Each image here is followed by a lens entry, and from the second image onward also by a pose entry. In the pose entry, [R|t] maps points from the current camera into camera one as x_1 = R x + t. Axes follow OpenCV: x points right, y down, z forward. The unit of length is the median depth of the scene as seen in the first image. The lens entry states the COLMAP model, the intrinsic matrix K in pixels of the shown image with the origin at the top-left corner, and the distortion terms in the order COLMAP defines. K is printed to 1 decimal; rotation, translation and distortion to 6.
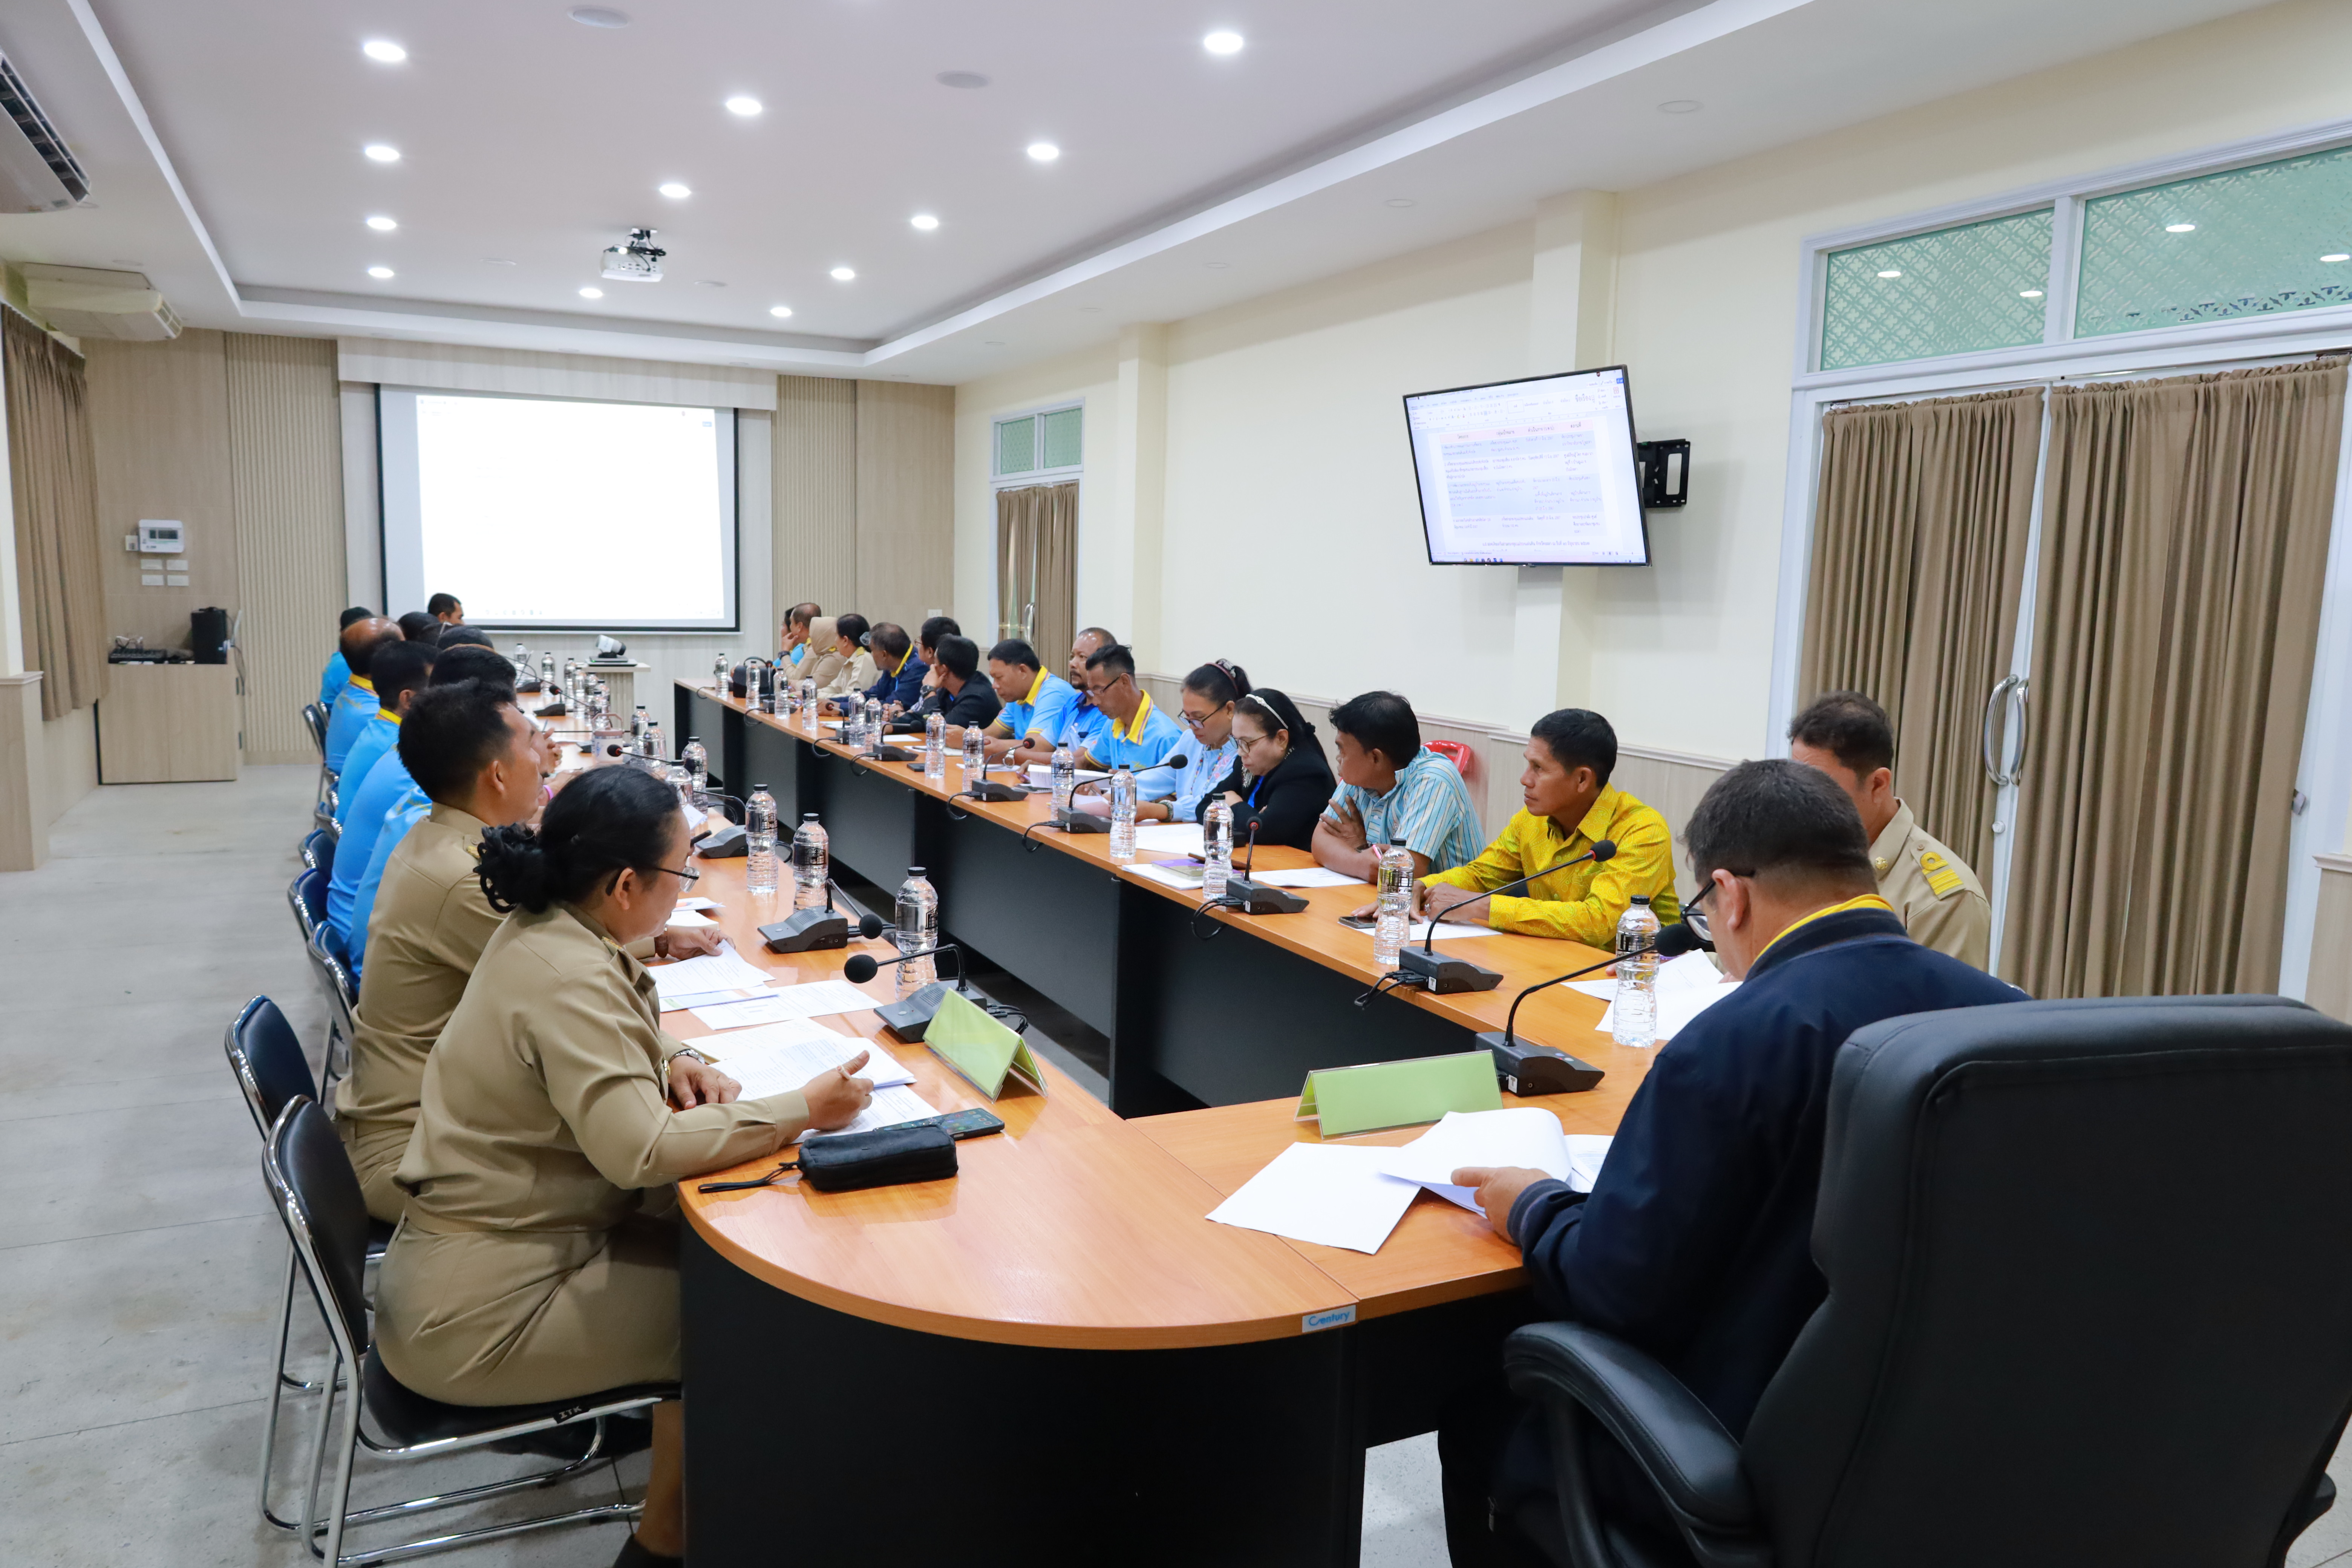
lens RADIAL K [[1609.6, 0, 1176.0], [0, 1609.6, 784.0], [0, 0, 1]] dist [-0.005724, -0.003684]
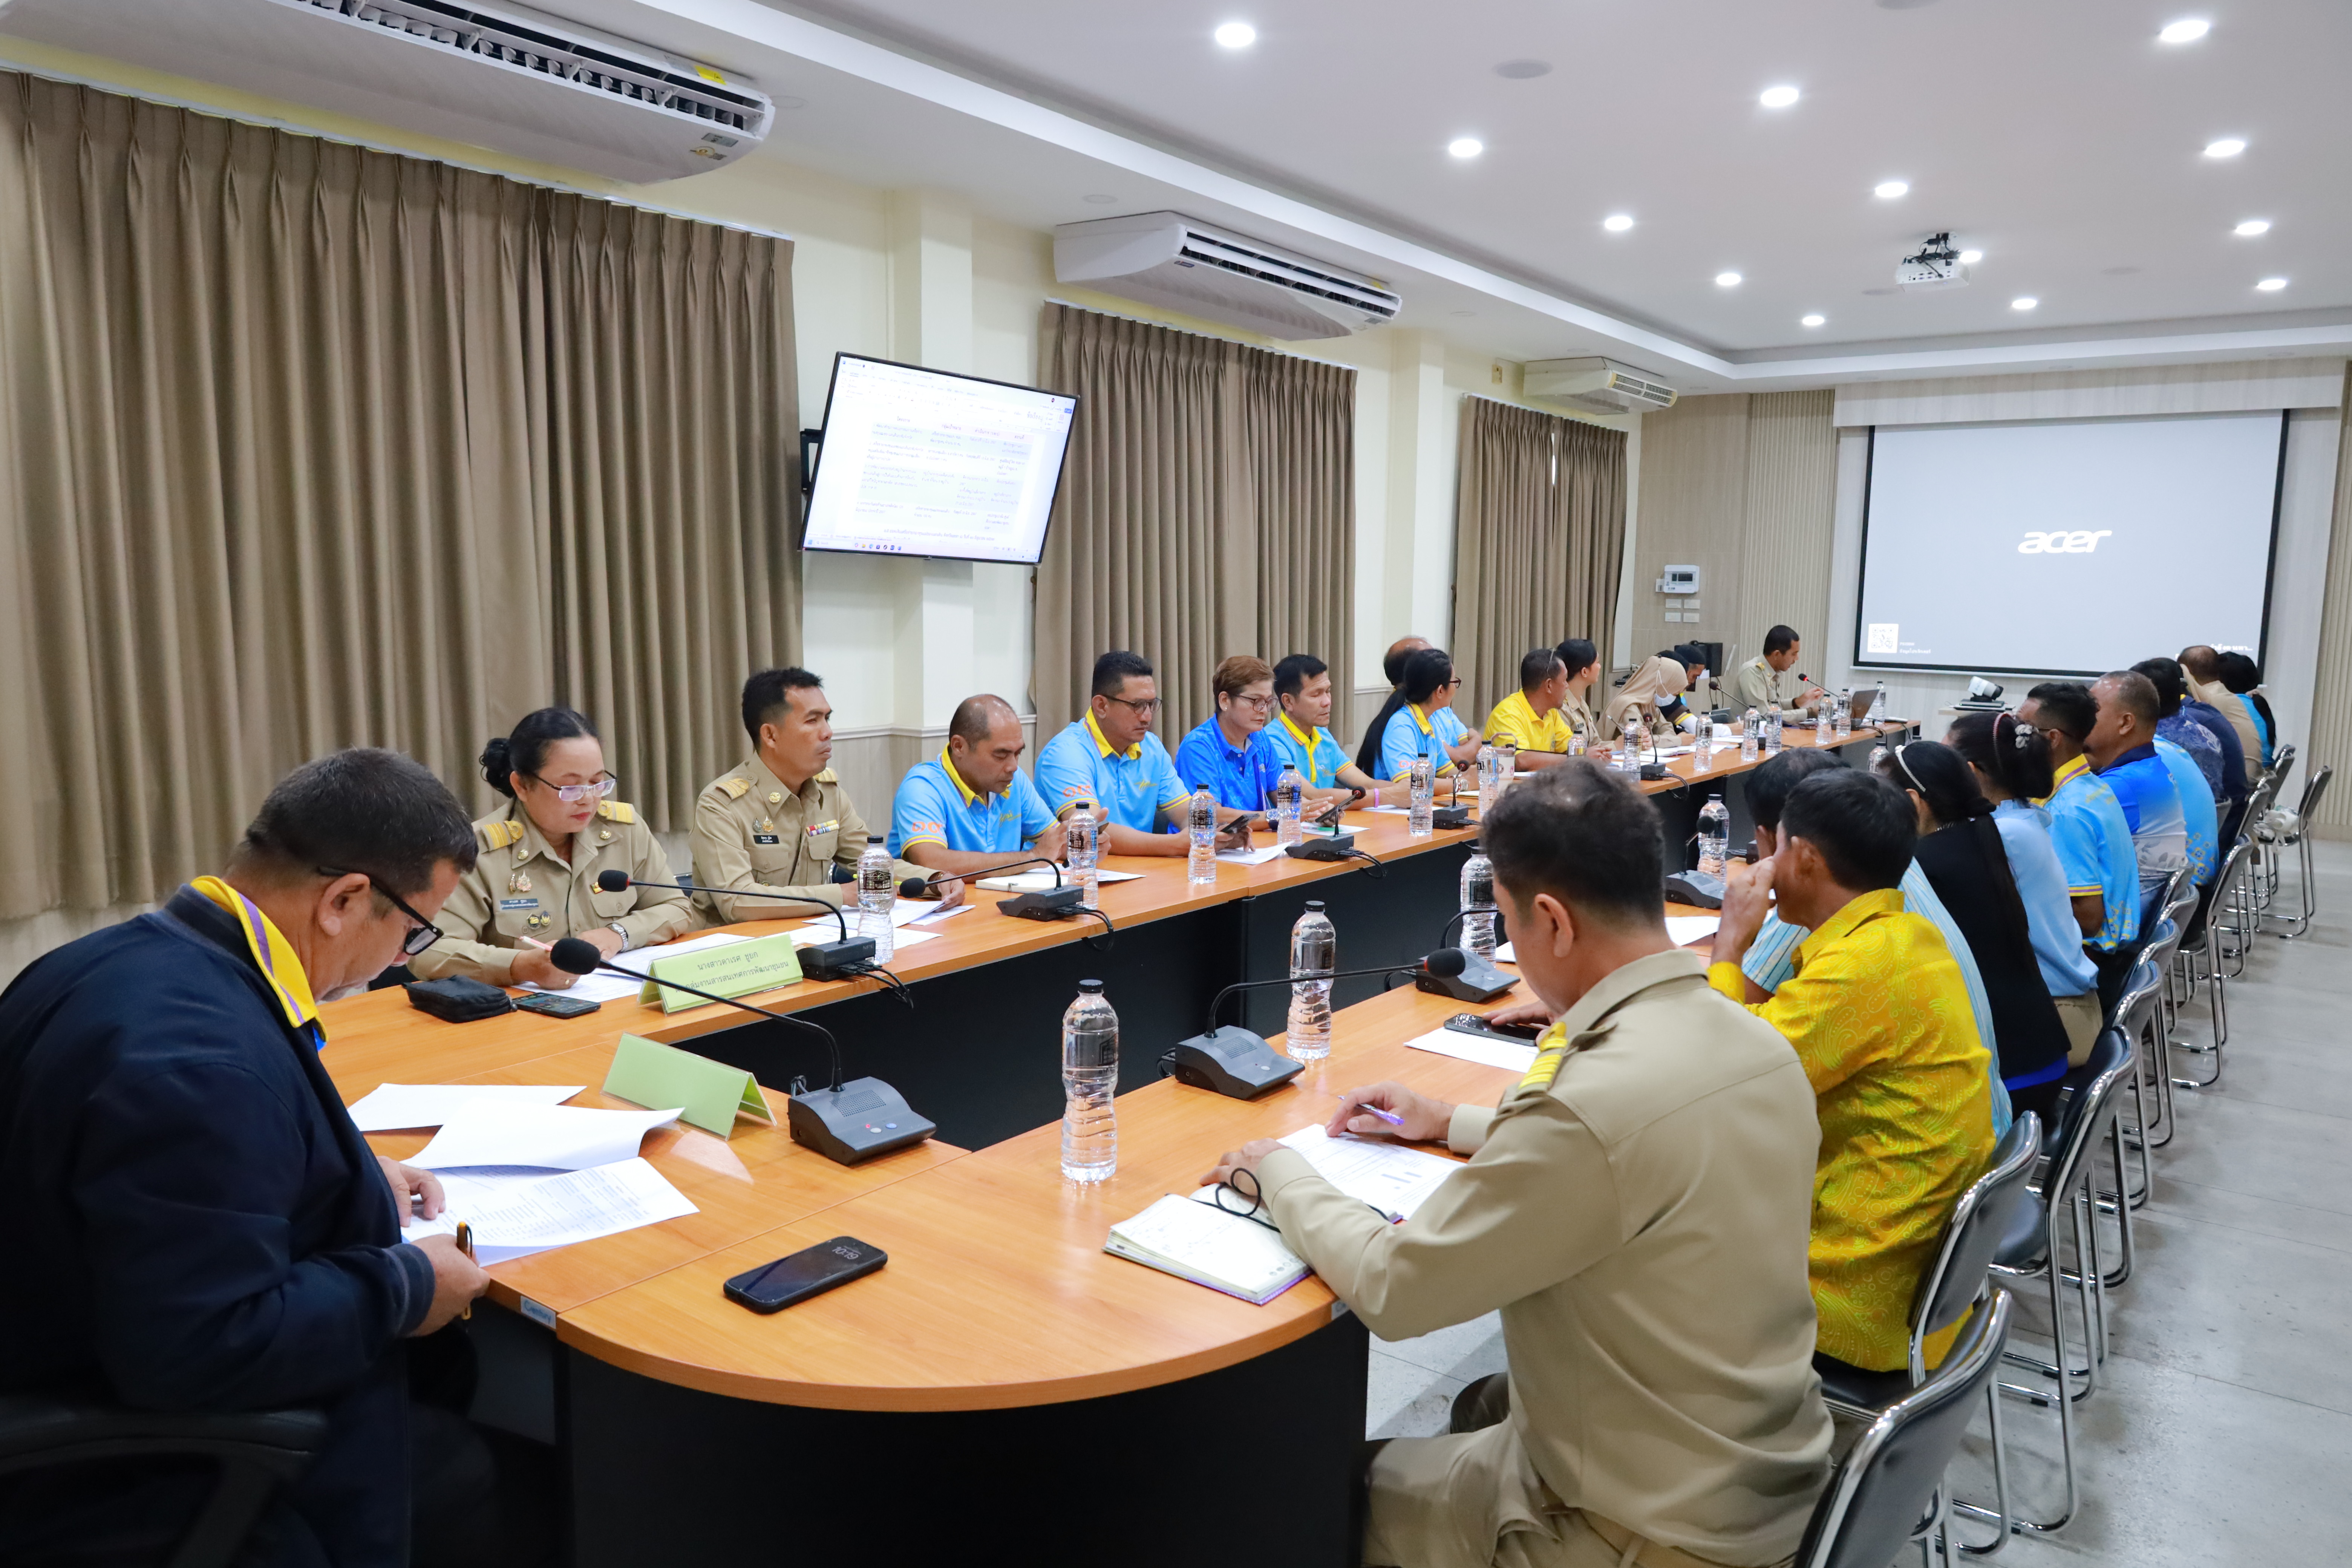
lens RADIAL K [[1609.6, 0, 1176.0], [0, 1609.6, 784.0], [0, 0, 1]] dist [-0.005724, -0.003684]
pose [[0.442487, 0.092558, -0.891986, 0.243895], [-0.119392, 0.991885, 0.043698, -0.015531], [0.888792, 0.087161, 0.449947, 0.169190]]
